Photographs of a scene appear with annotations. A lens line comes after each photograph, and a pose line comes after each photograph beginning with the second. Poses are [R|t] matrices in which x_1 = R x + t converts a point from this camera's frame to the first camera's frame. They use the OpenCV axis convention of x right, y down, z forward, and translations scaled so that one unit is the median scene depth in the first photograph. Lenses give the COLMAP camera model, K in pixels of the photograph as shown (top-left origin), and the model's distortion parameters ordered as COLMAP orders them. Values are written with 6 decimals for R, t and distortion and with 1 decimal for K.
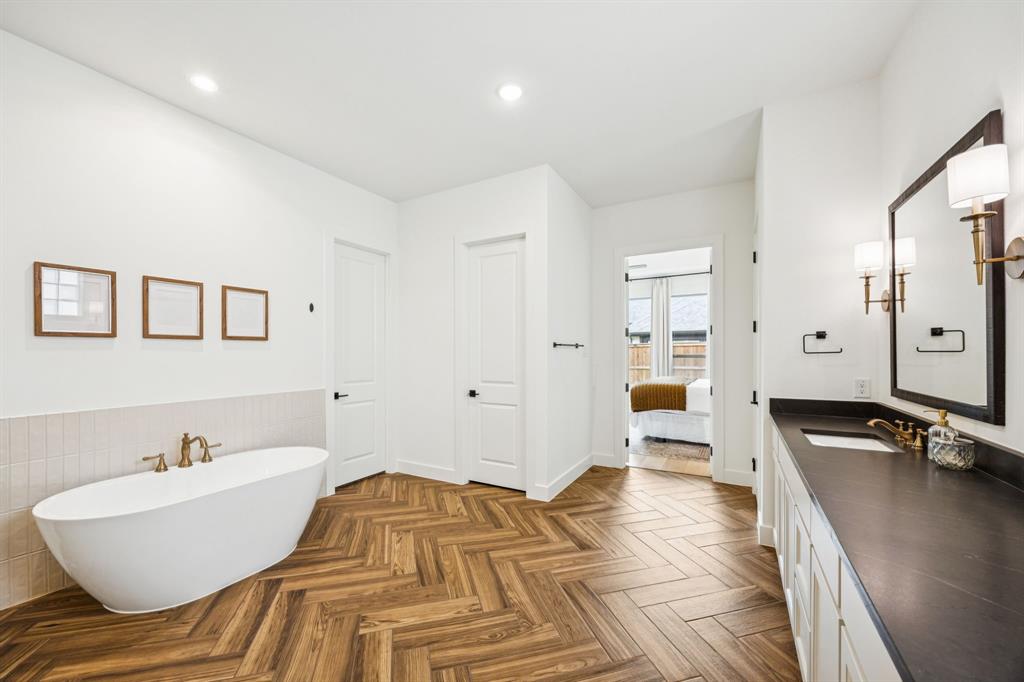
lens RADIAL K [[395.2, 0, 510.2], [0, 395.2, 349.1], [0, 0, 1]] dist [0.002843, 0.000279]
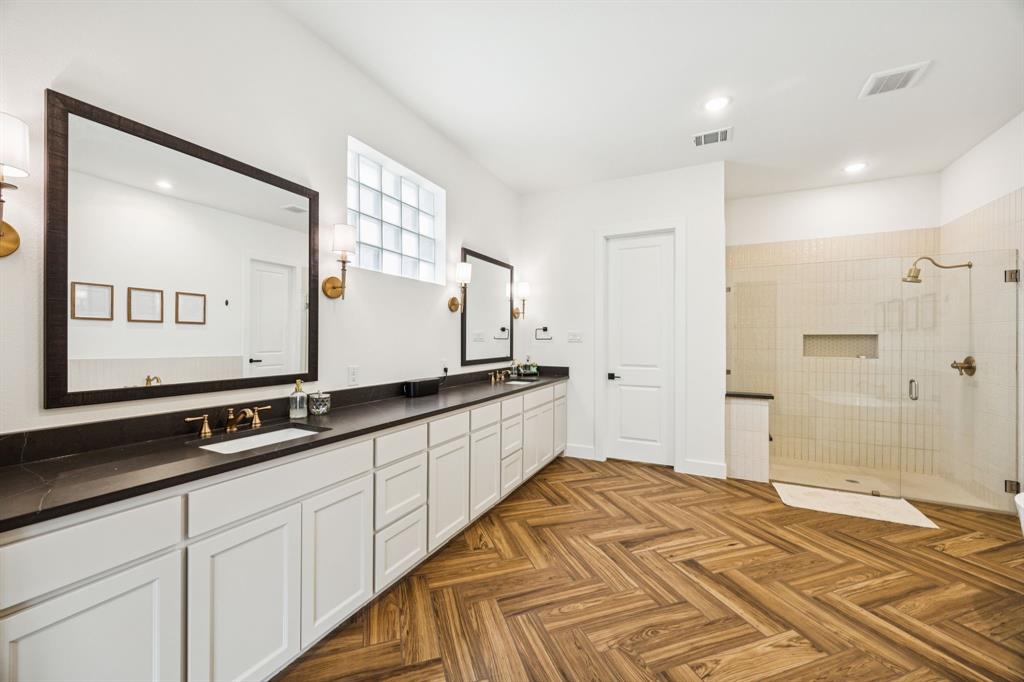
lens RADIAL K [[395.2, 0, 511.6], [0, 395.2, 337.9], [0, 0, 1]] dist [0.002843, 0.000279]
pose [[-0.998171, -0.000060, -0.060457, 0.370464], [0.000192, 0.999991, -0.004172, 0.014633], [0.060457, -0.004176, -0.998162, 1.984498]]
